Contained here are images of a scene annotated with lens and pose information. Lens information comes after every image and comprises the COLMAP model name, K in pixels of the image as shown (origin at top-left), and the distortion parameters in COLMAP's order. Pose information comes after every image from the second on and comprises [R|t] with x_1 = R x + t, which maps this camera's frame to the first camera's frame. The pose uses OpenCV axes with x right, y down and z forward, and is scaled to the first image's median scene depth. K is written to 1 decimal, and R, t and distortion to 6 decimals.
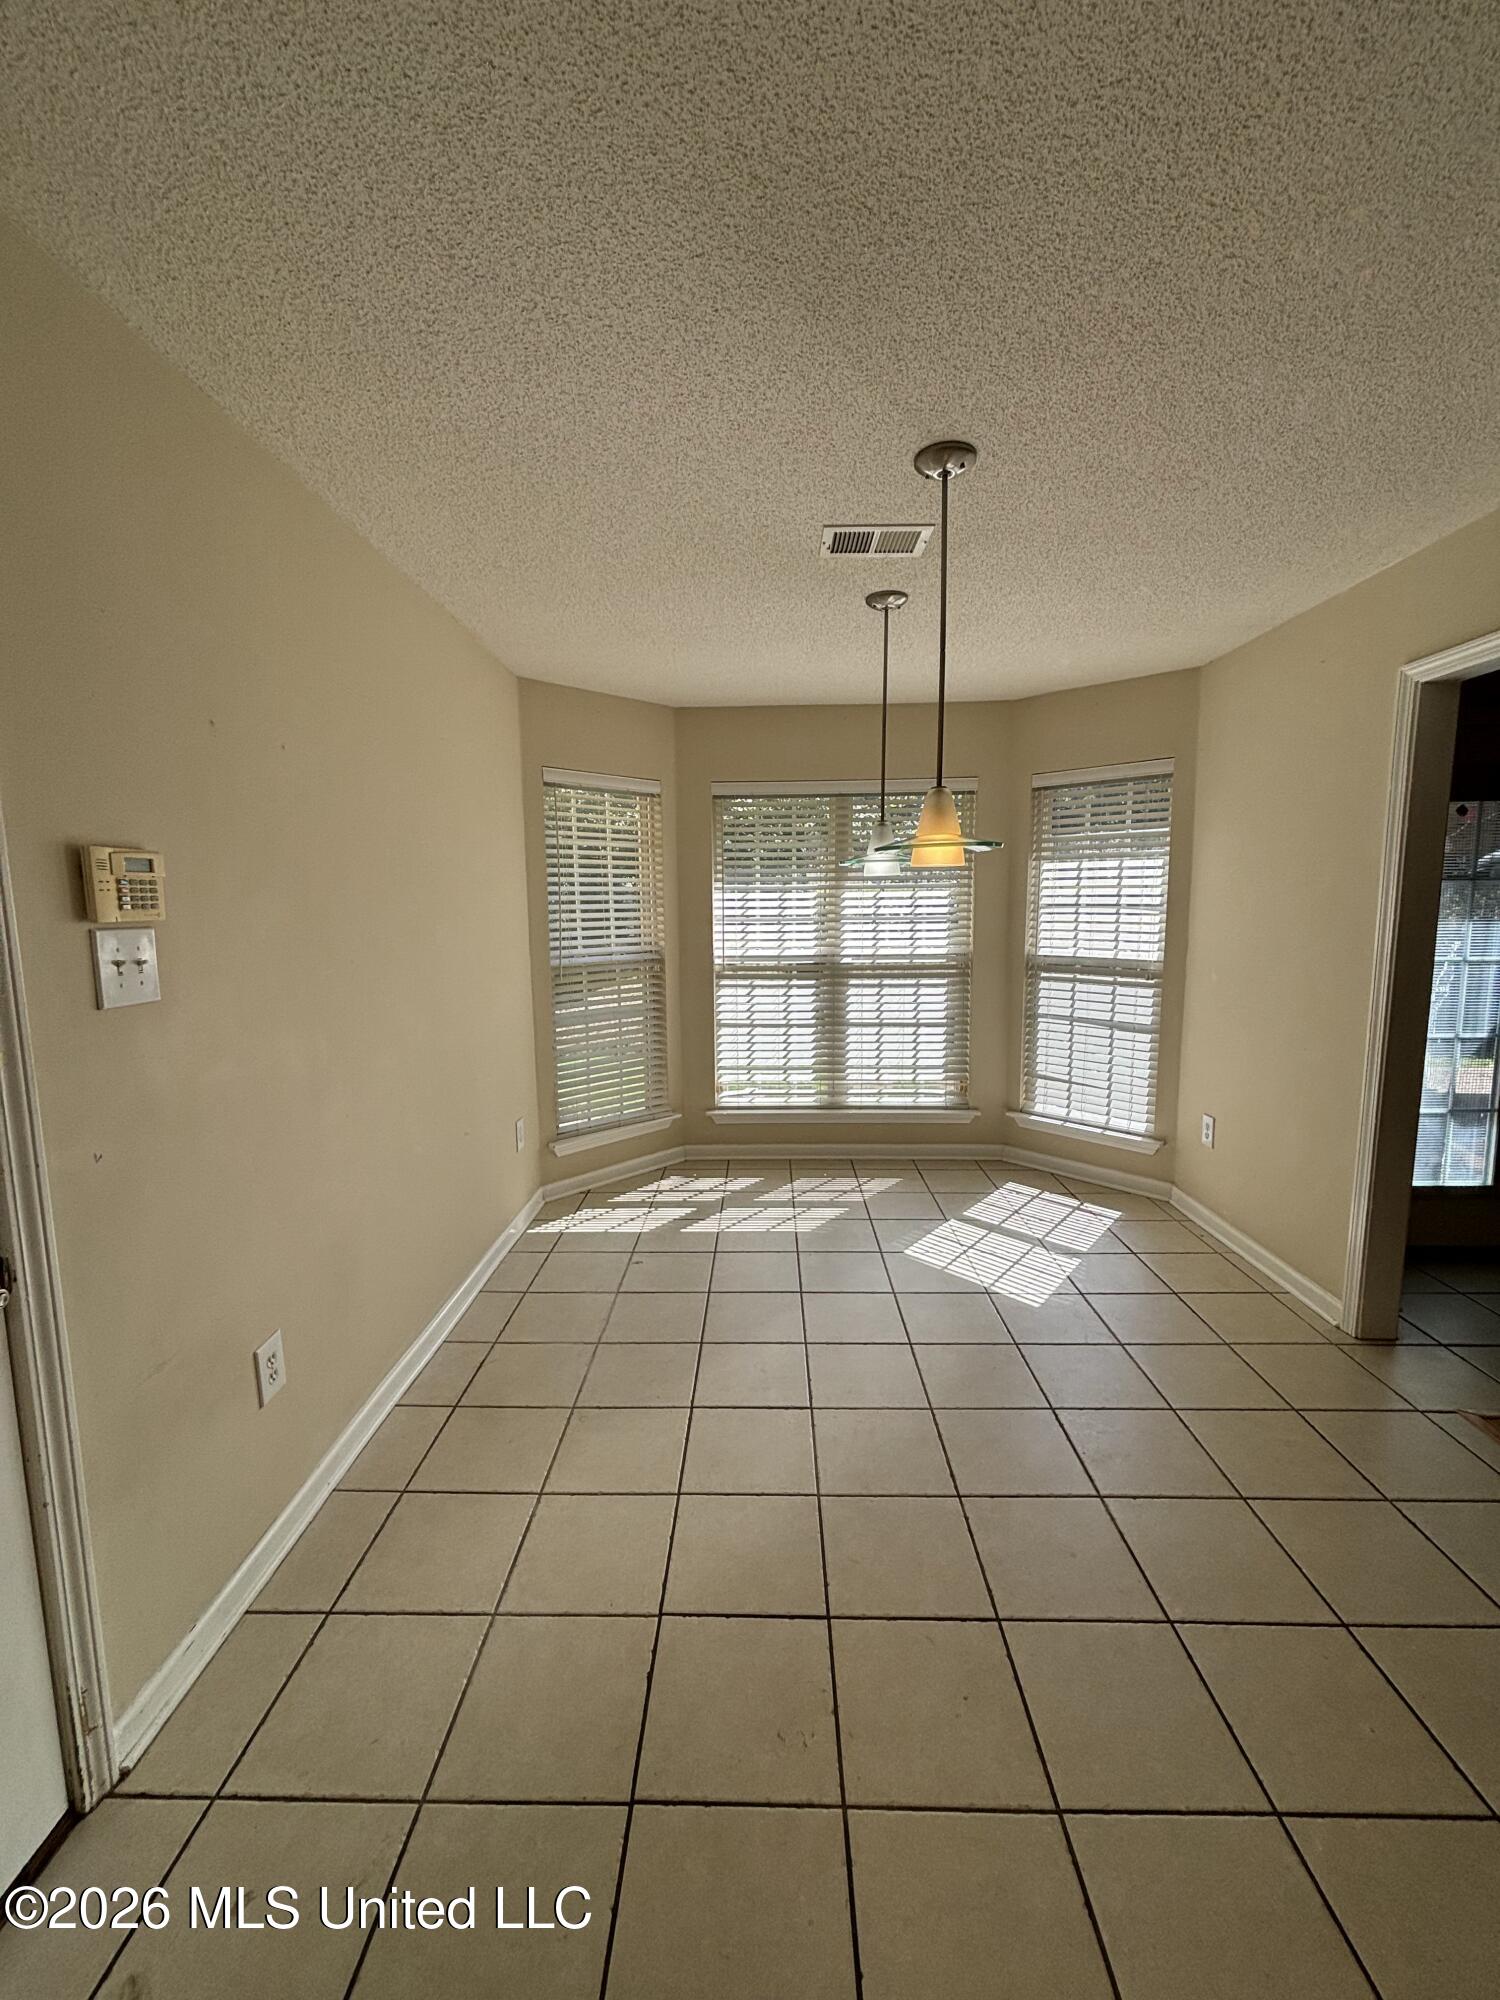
lens RADIAL K [[802.6, 0, 741.6], [0, 802.6, 998.6], [0, 0, 1]] dist [0.002991, 0.000550]
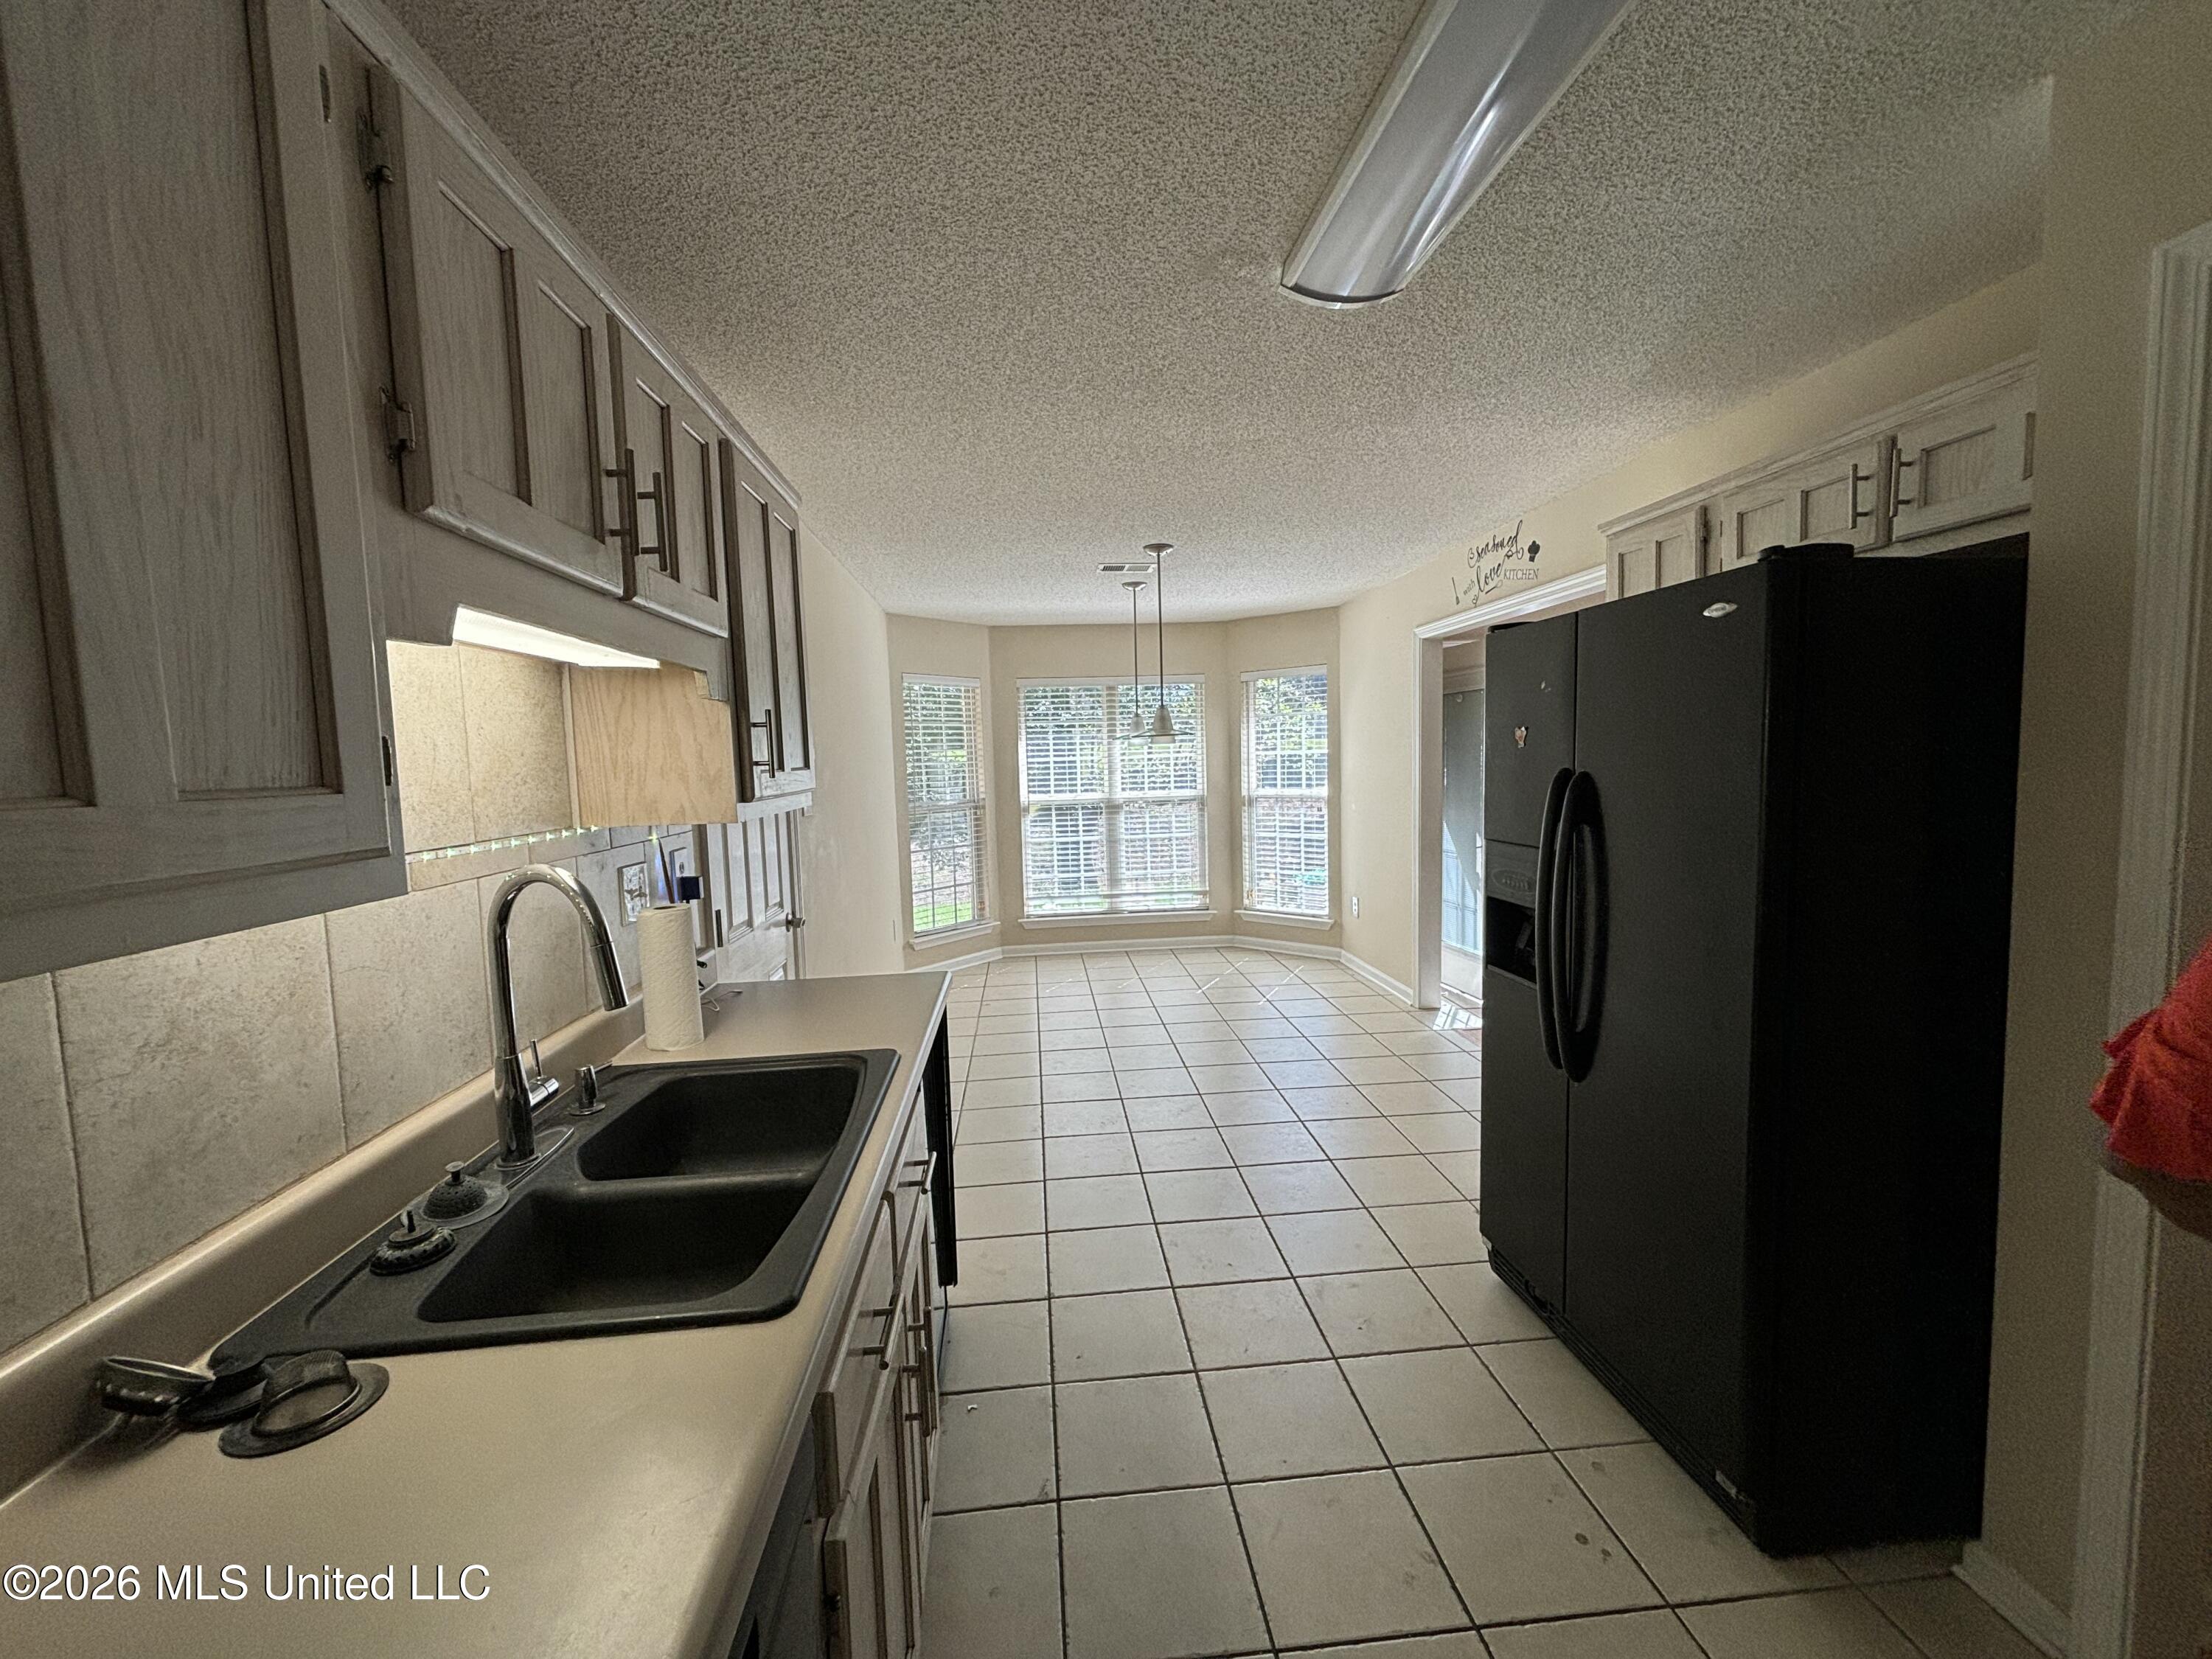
lens RADIAL K [[887.6, 0, 1105.7], [0, 887.6, 830.9], [0, 0, 1]] dist [0.002991, 0.000550]
pose [[0.992730, -0.031663, 0.116125, -0.085082], [0.034737, 0.999095, -0.024539, 0.047294], [-0.115243, 0.028394, 0.992931, -0.620117]]
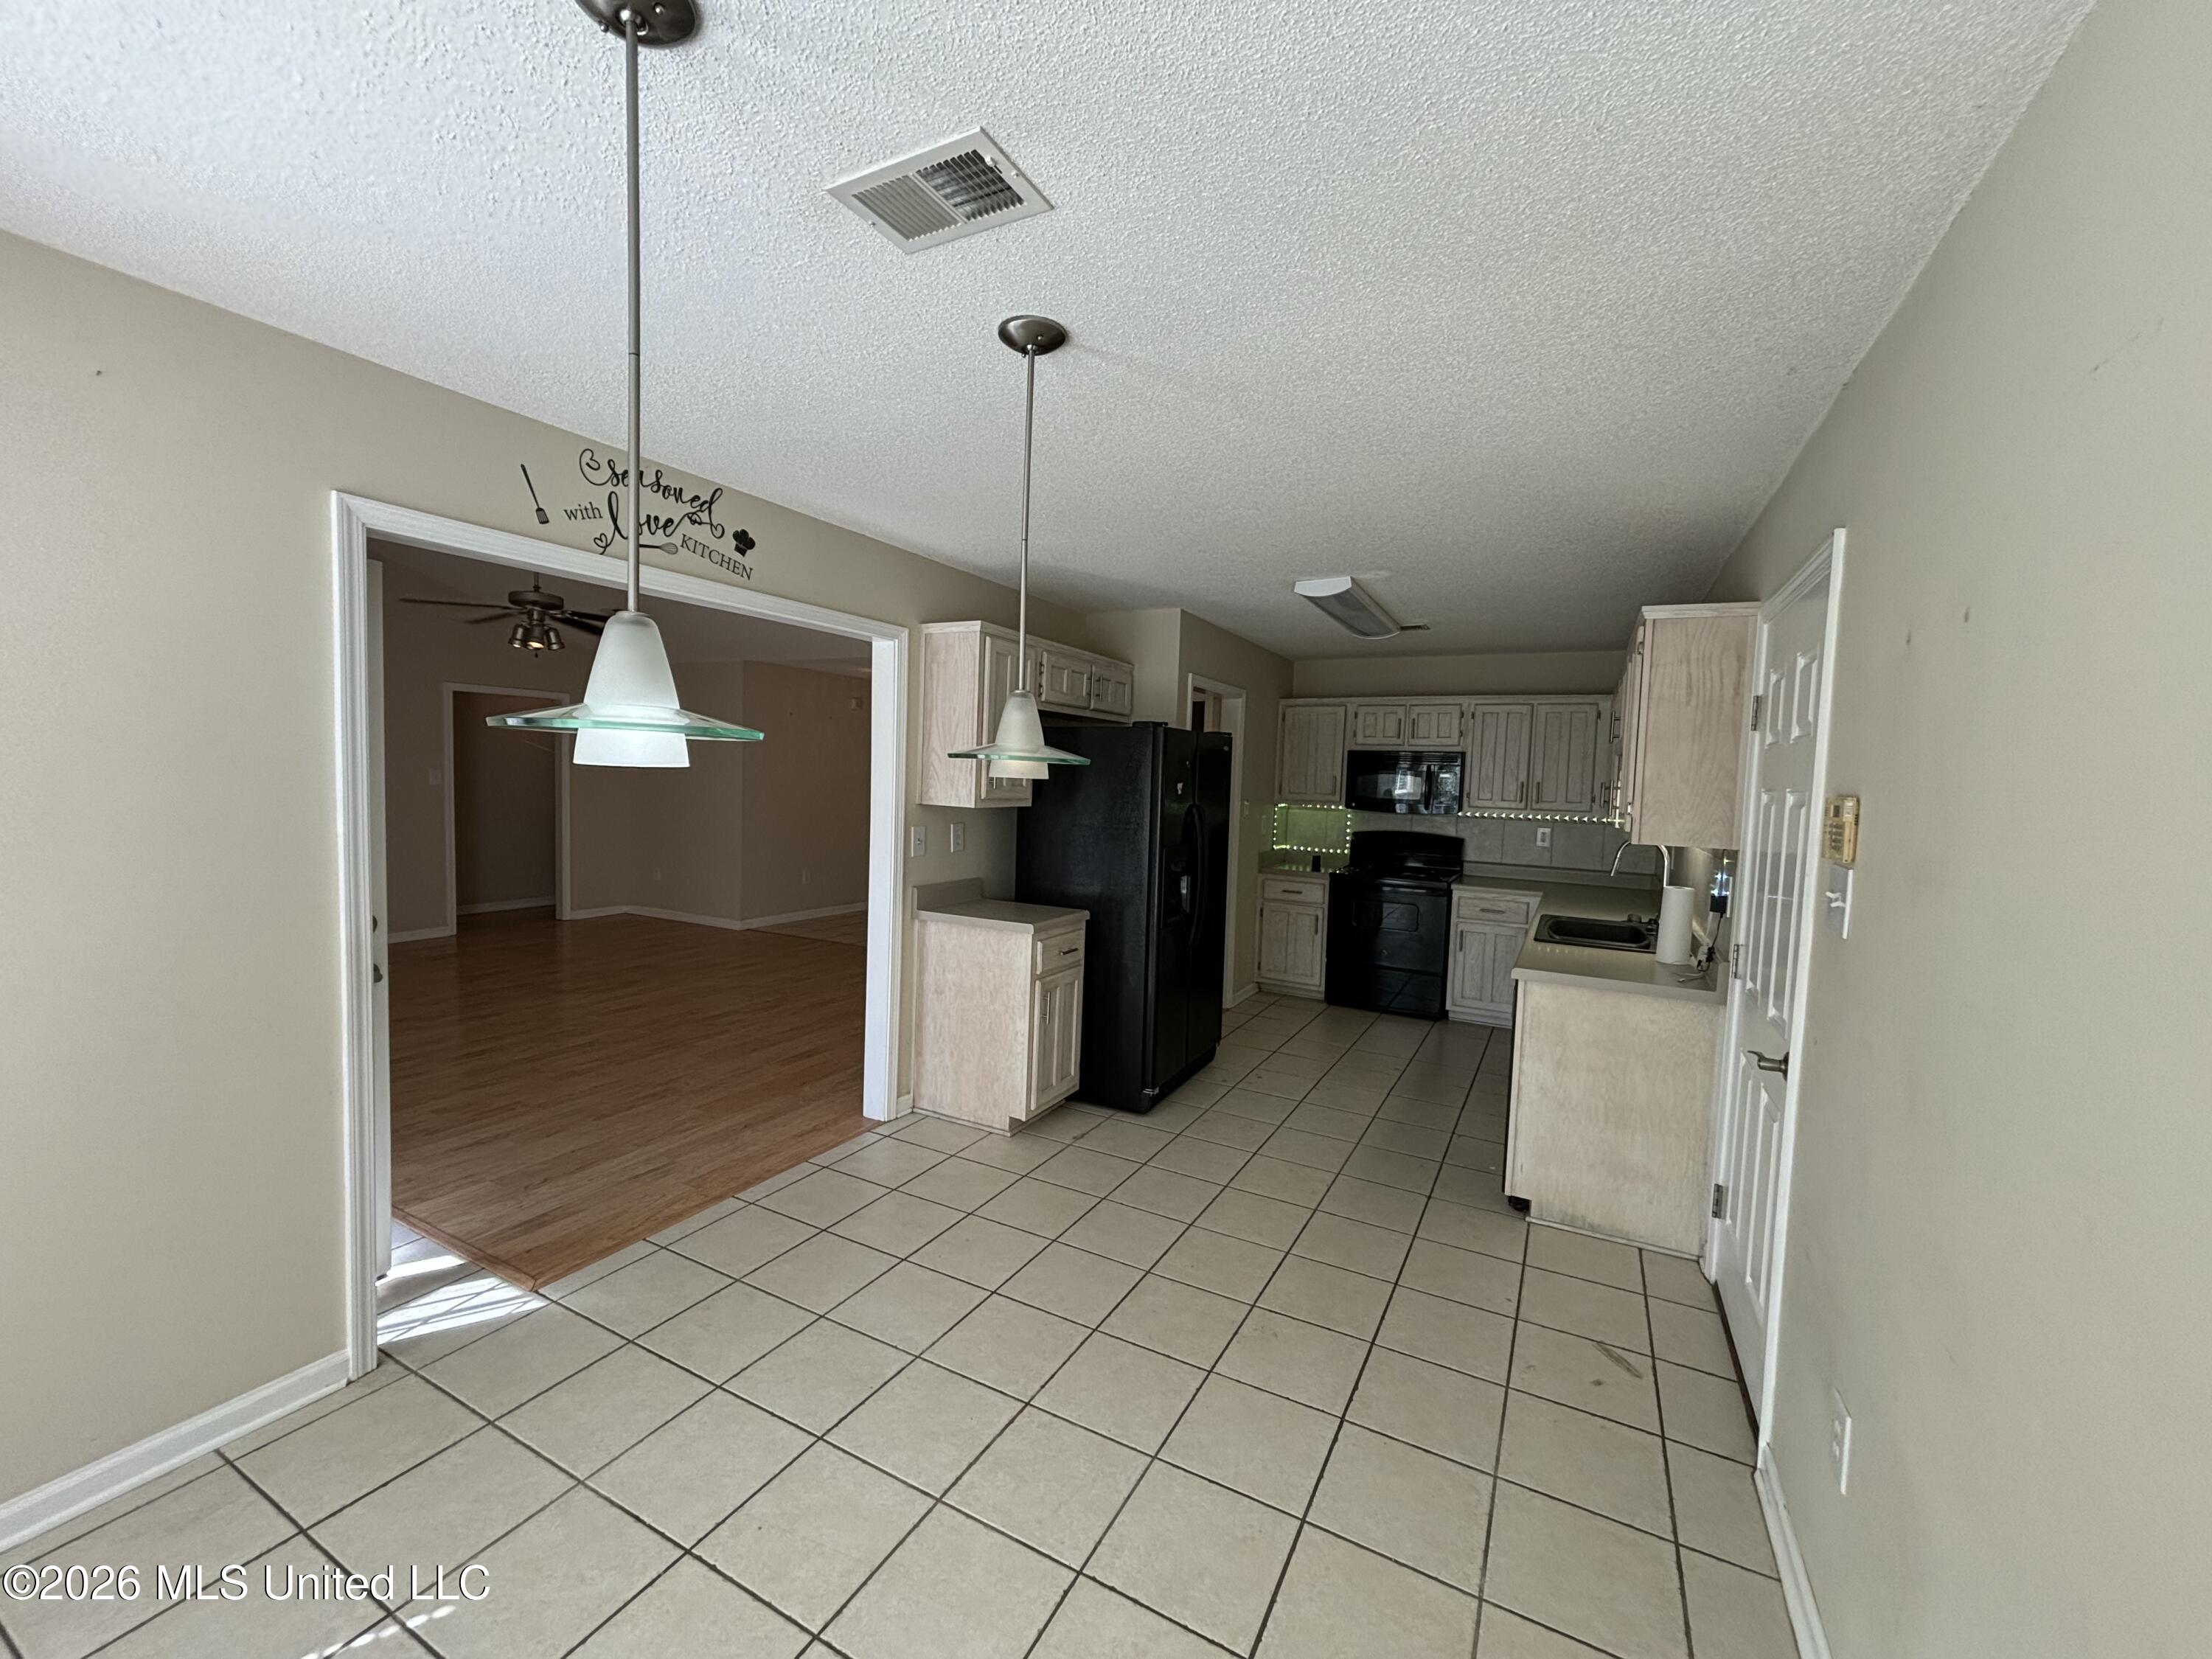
lens RADIAL K [[887.6, 0, 1110.2], [0, 887.6, 830.6], [0, 0, 1]] dist [0.002991, 0.000550]
pose [[-0.893440, -0.053249, 0.446014, -0.153356], [0.019364, 0.987459, 0.156681, -0.143231], [-0.448764, 0.148622, -0.881205, 0.961535]]
